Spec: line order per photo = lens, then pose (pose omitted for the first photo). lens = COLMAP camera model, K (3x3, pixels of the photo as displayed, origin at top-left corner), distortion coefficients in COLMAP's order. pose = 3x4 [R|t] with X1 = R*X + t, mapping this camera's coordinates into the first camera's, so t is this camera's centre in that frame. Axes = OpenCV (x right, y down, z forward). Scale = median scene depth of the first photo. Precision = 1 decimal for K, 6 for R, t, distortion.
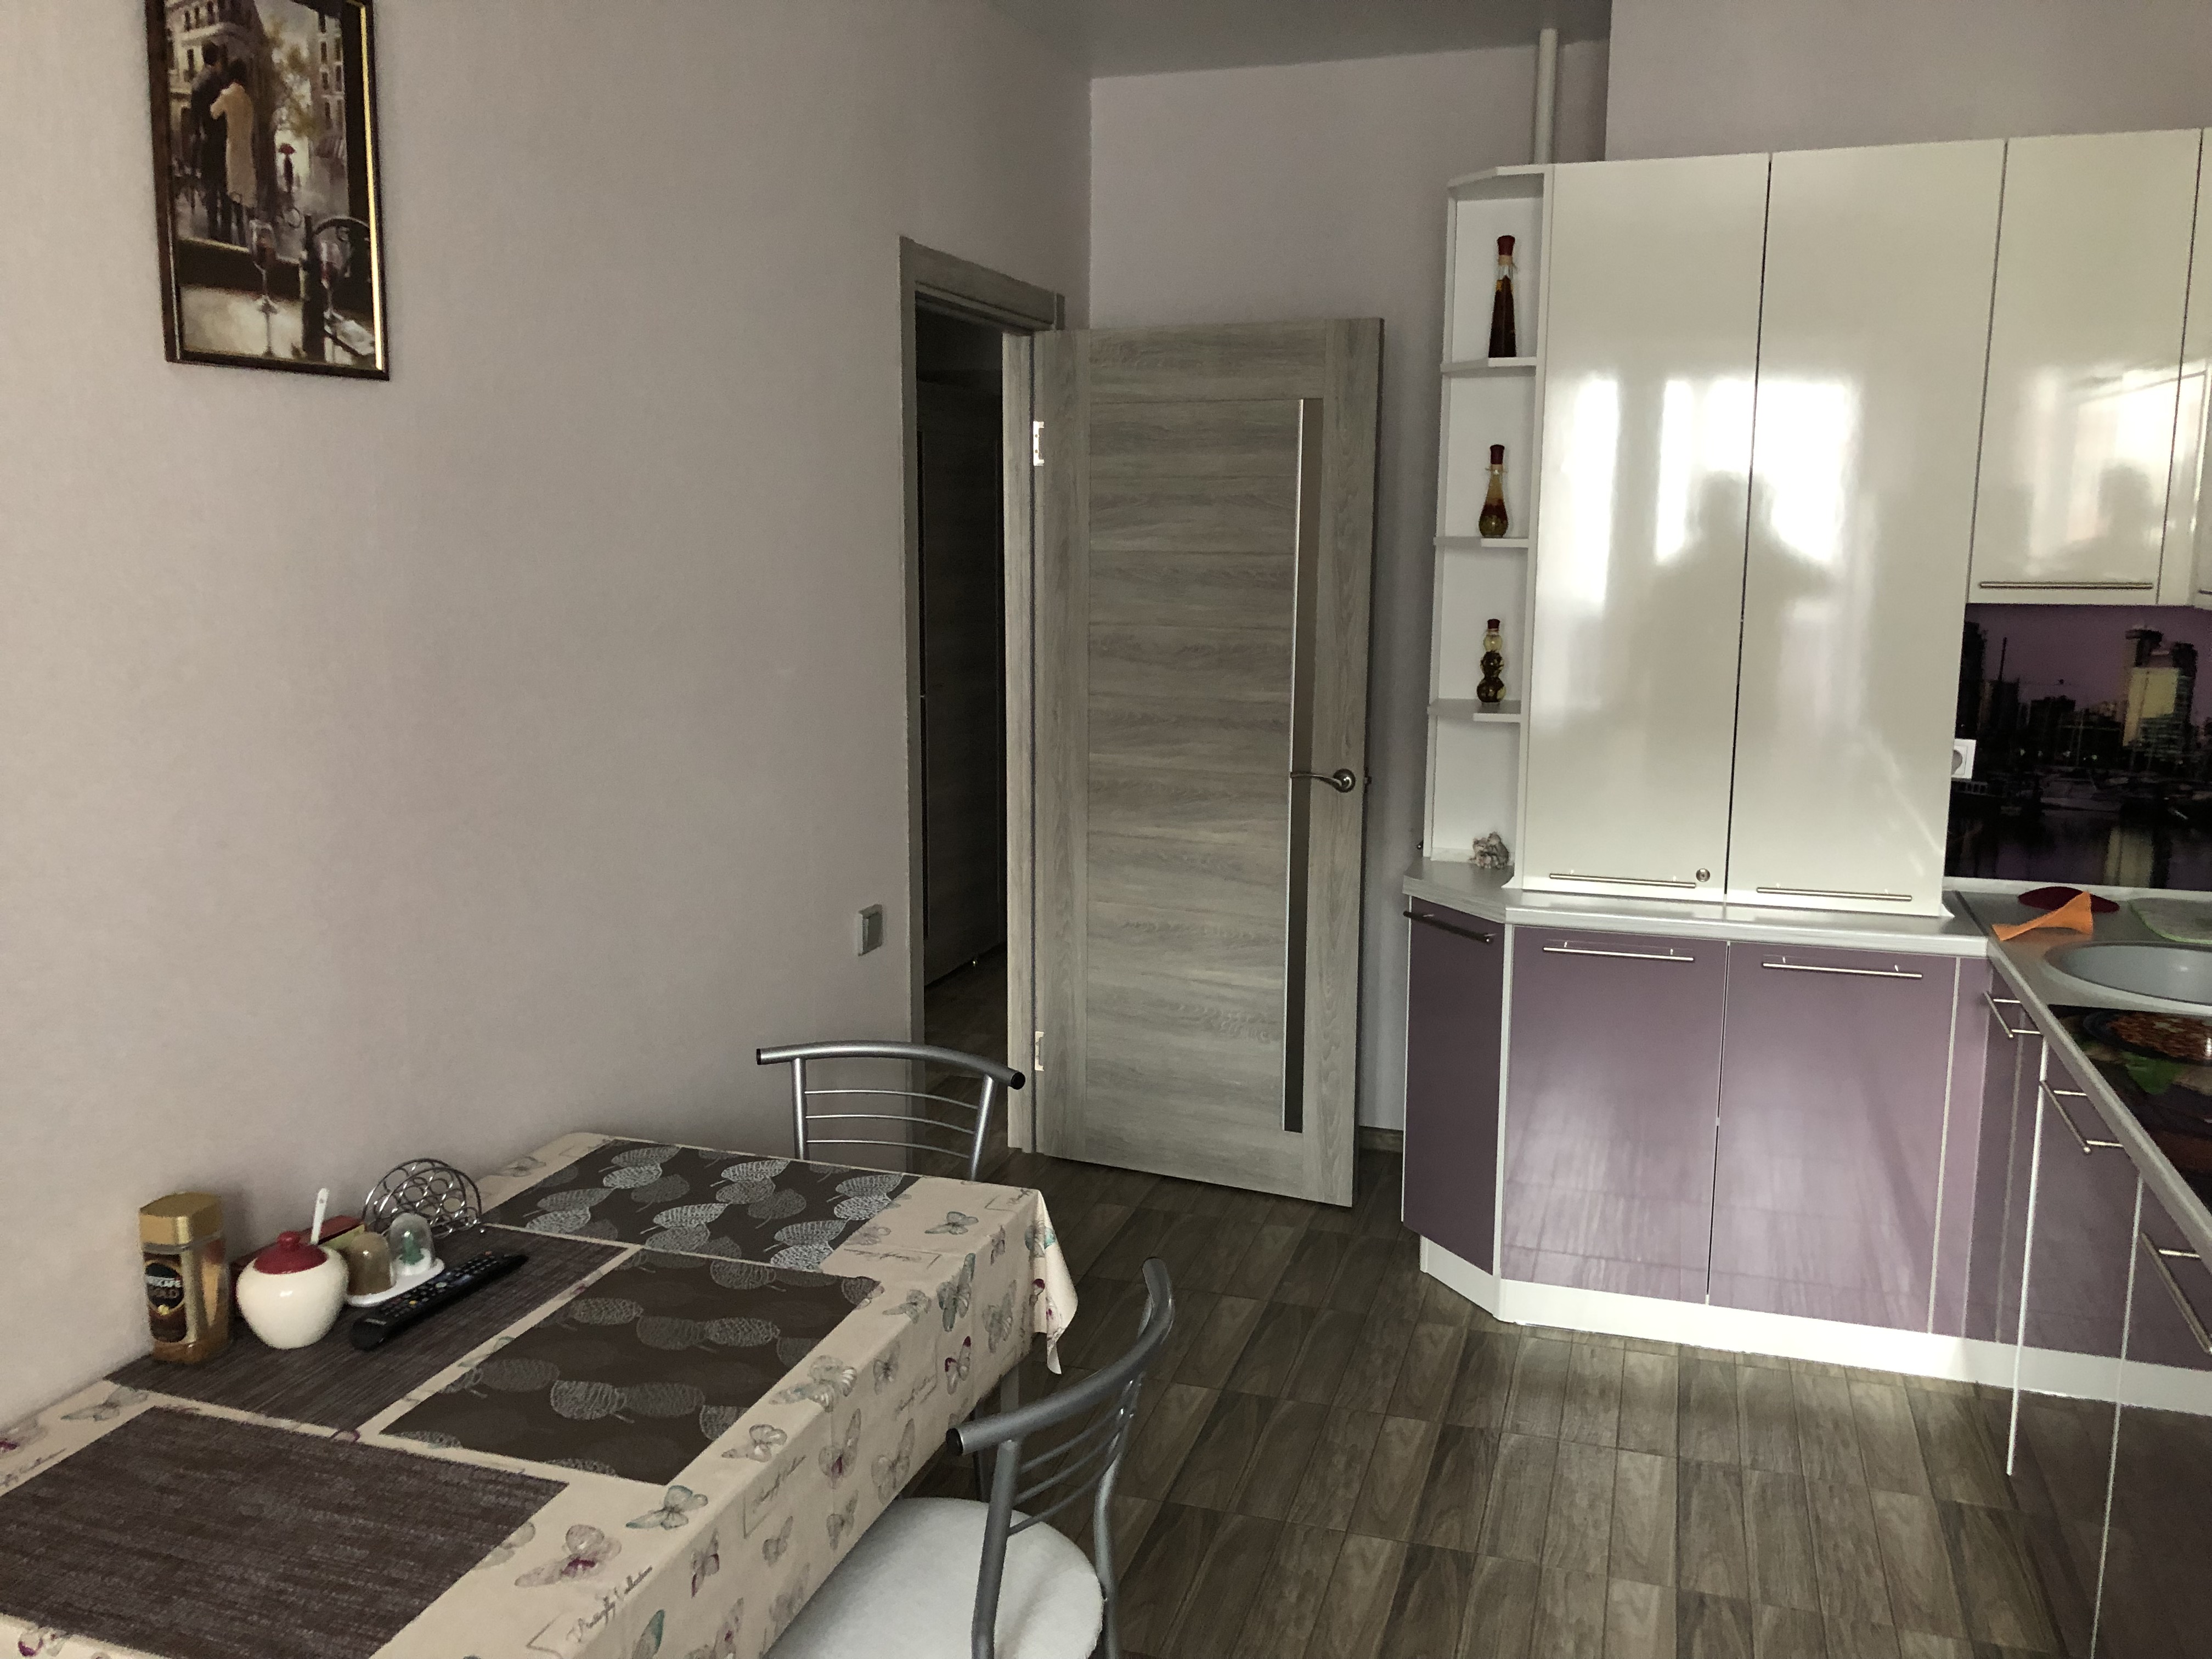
lens RADIAL K [[1805.1, 0, 1093.1], [0, 1805.1, 819.6], [0, 0, 1]] dist [0.017962, -0.015807]
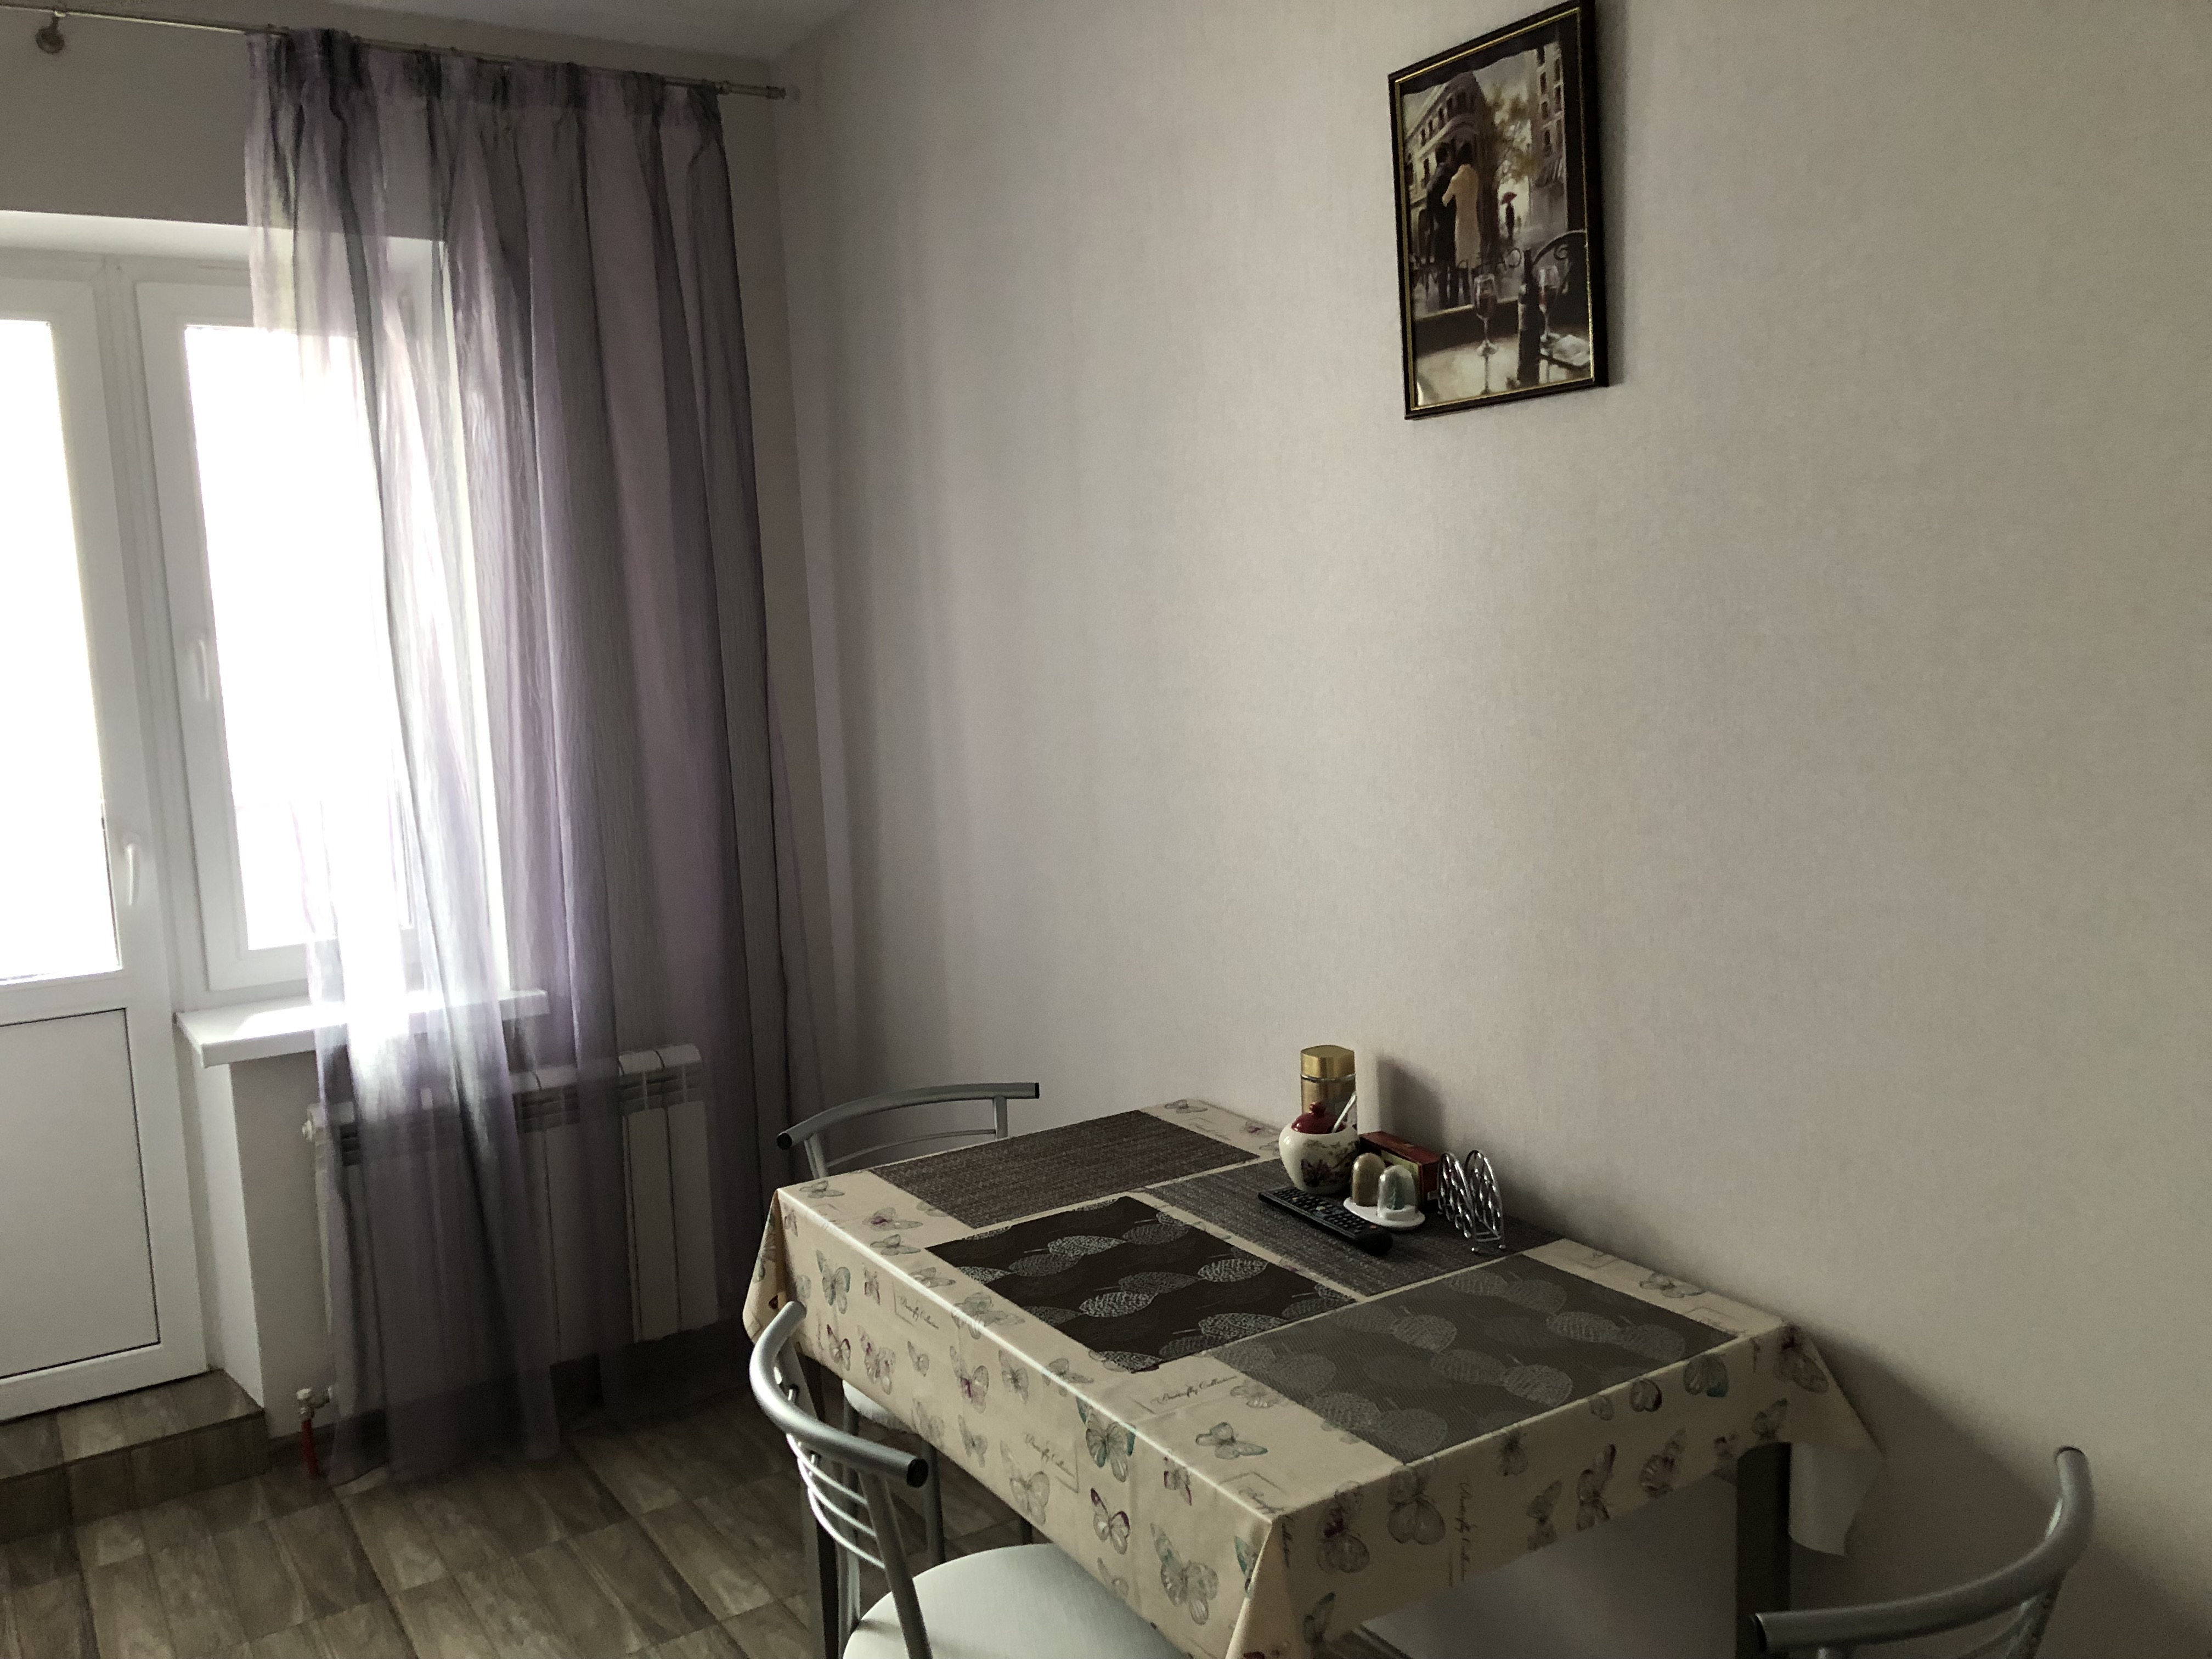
lens RADIAL K [[1805.1, 0, 1093.1], [0, 1805.1, 819.6], [0, 0, 1]] dist [0.017962, -0.015807]
pose [[-0.630490, 0.115570, -0.767545, 0.300833], [-0.088122, 0.971802, 0.218711, -0.114047], [0.771179, 0.205533, -0.602528, 0.787495]]
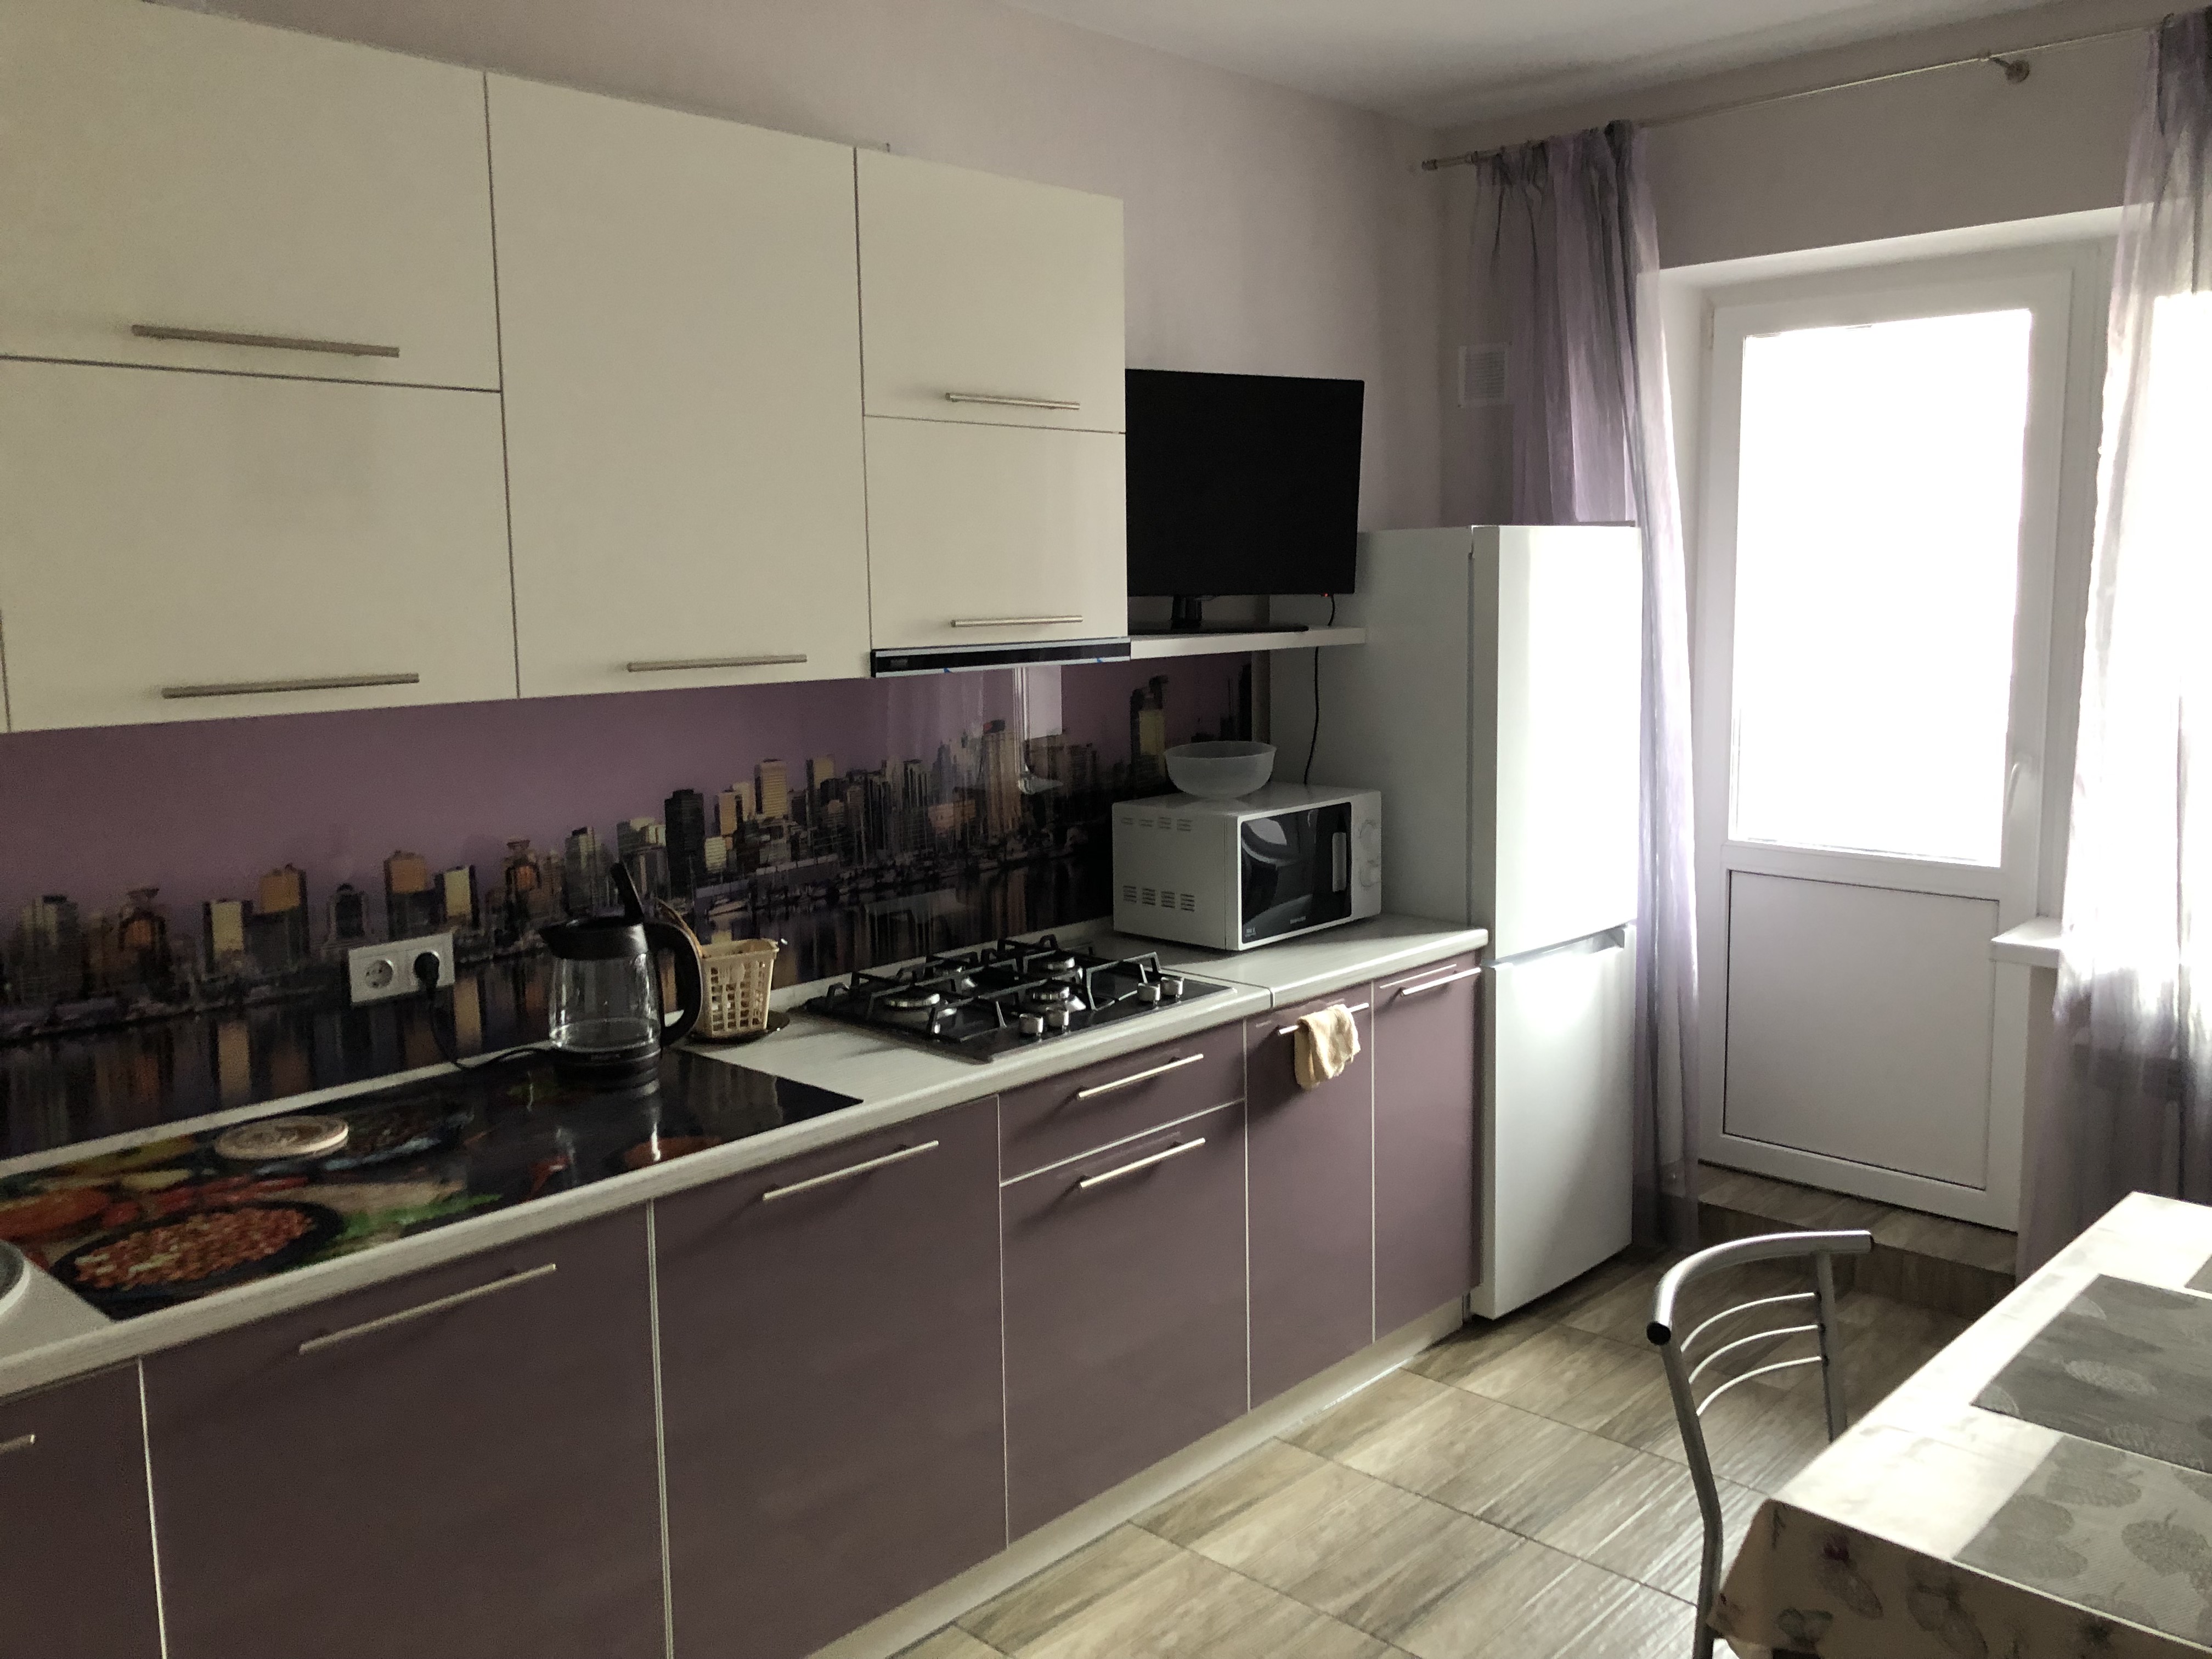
lens RADIAL K [[1805.1, 0, 1093.1], [0, 1805.1, 819.6], [0, 0, 1]] dist [0.017962, -0.015807]
pose [[-0.906463, -0.043538, 0.420035, -0.043658], [0.084787, 0.955651, 0.282033, -0.166131], [-0.413686, 0.291266, -0.862570, 0.996517]]
